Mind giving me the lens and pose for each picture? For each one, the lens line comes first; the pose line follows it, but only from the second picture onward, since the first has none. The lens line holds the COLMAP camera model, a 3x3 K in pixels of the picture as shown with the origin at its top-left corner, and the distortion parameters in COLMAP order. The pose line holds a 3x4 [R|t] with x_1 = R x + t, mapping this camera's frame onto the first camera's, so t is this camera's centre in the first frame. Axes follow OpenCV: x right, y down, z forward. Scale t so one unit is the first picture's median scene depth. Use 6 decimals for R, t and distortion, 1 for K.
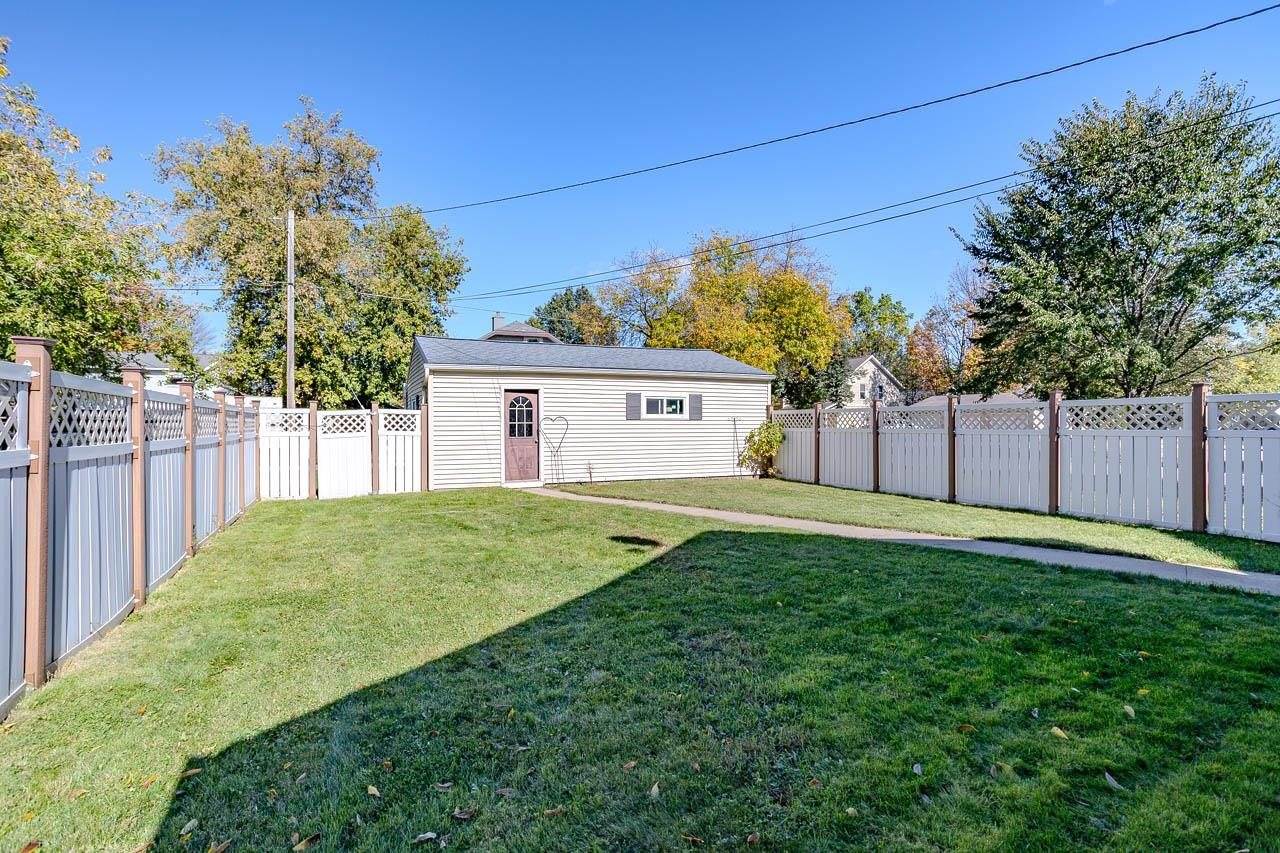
lens RADIAL K [[624.8, 0, 602.5], [0, 624.8, 423.1], [0, 0, 1]] dist [-0.001313, 0.000036]
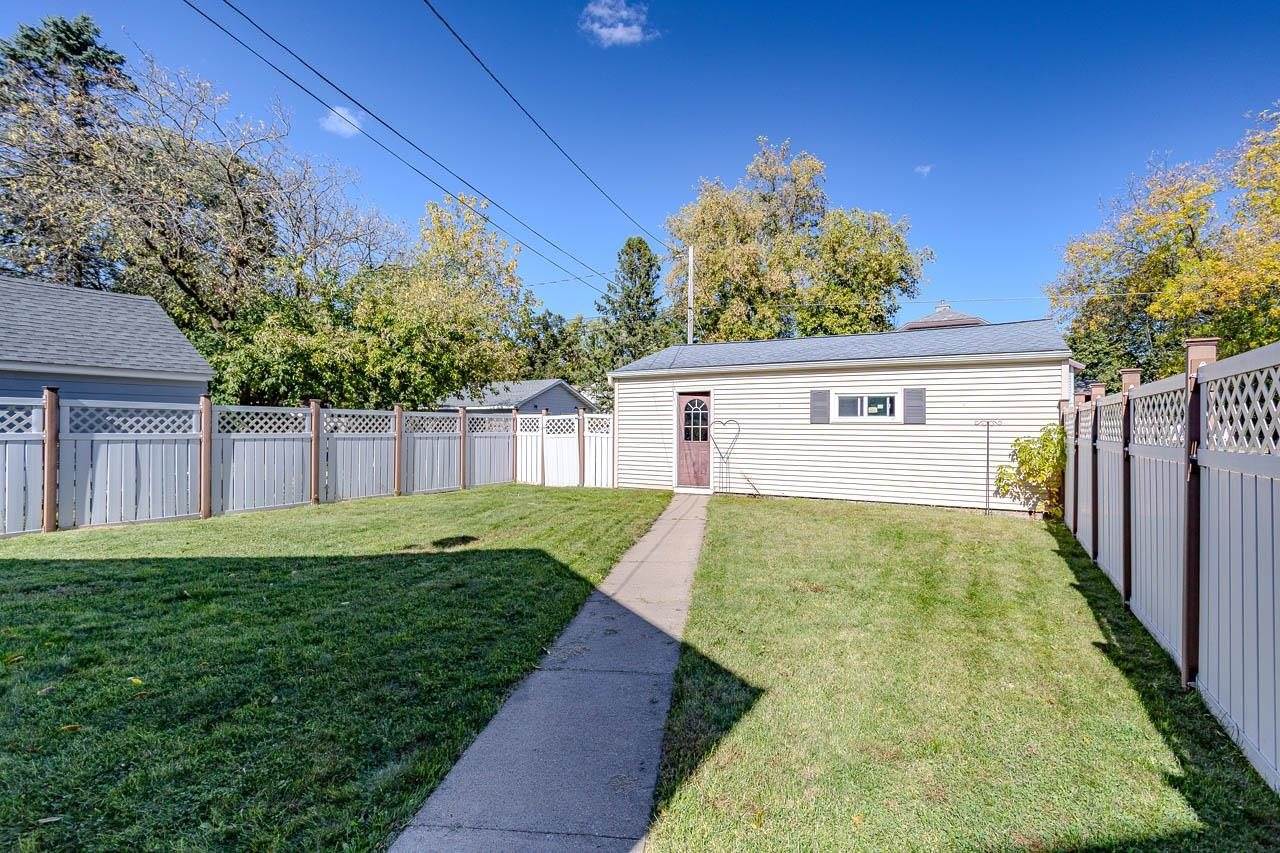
lens RADIAL K [[607.9, 0, 620.4], [0, 607.9, 415.0], [0, 0, 1]] dist [-0.057454, 0.035994]
pose [[0.587307, -0.008996, -0.809314, 0.557269], [-0.006037, 0.999862, -0.015495, -0.002985], [0.809342, 0.013986, 0.587171, 0.353999]]
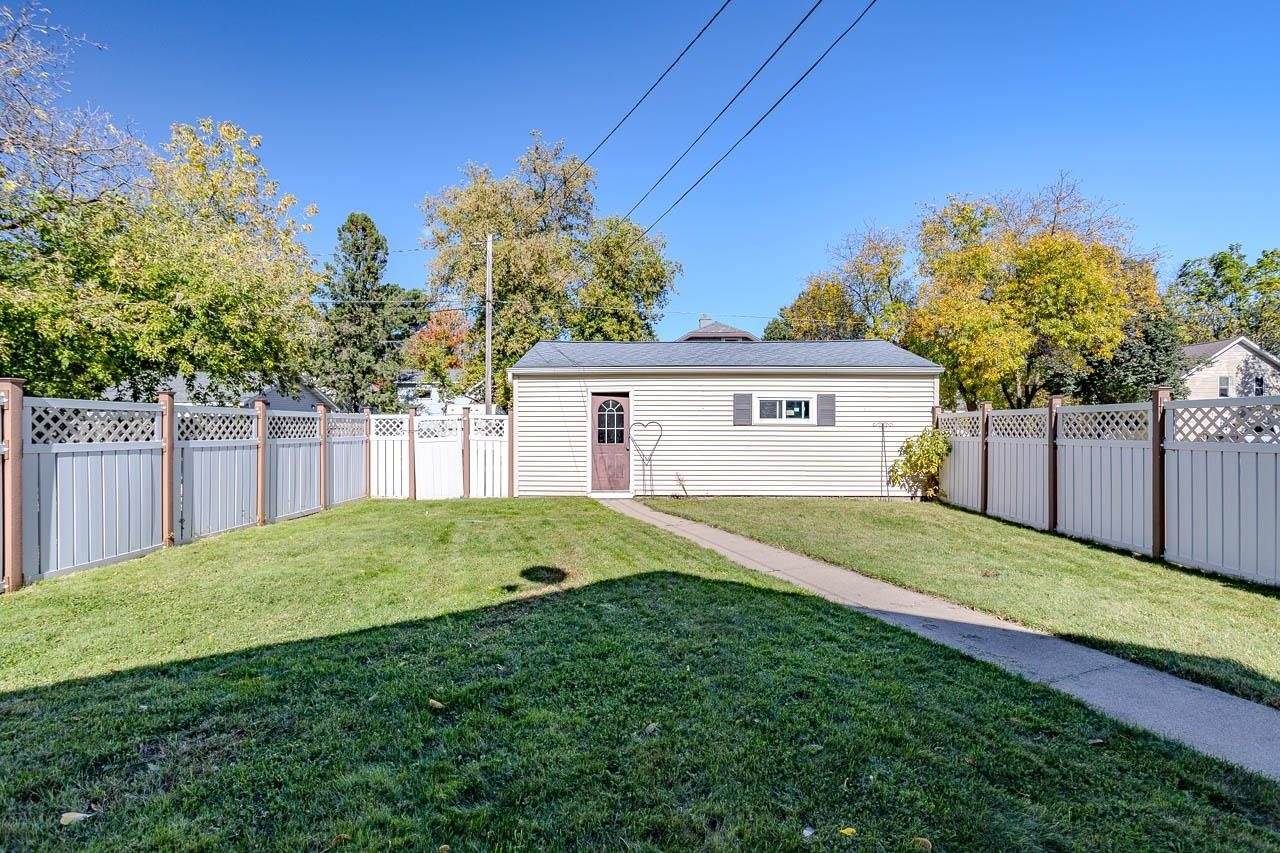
lens RADIAL K [[617.7, 0, 636.4], [0, 617.7, 425.5], [0, 0, 1]] dist [-0.052678, 0.031008]
pose [[0.906789, 0.002491, -0.421578, 0.287571], [-0.003389, 0.999993, -0.001381, -0.003523], [0.421571, 0.002681, 0.906791, 0.187477]]
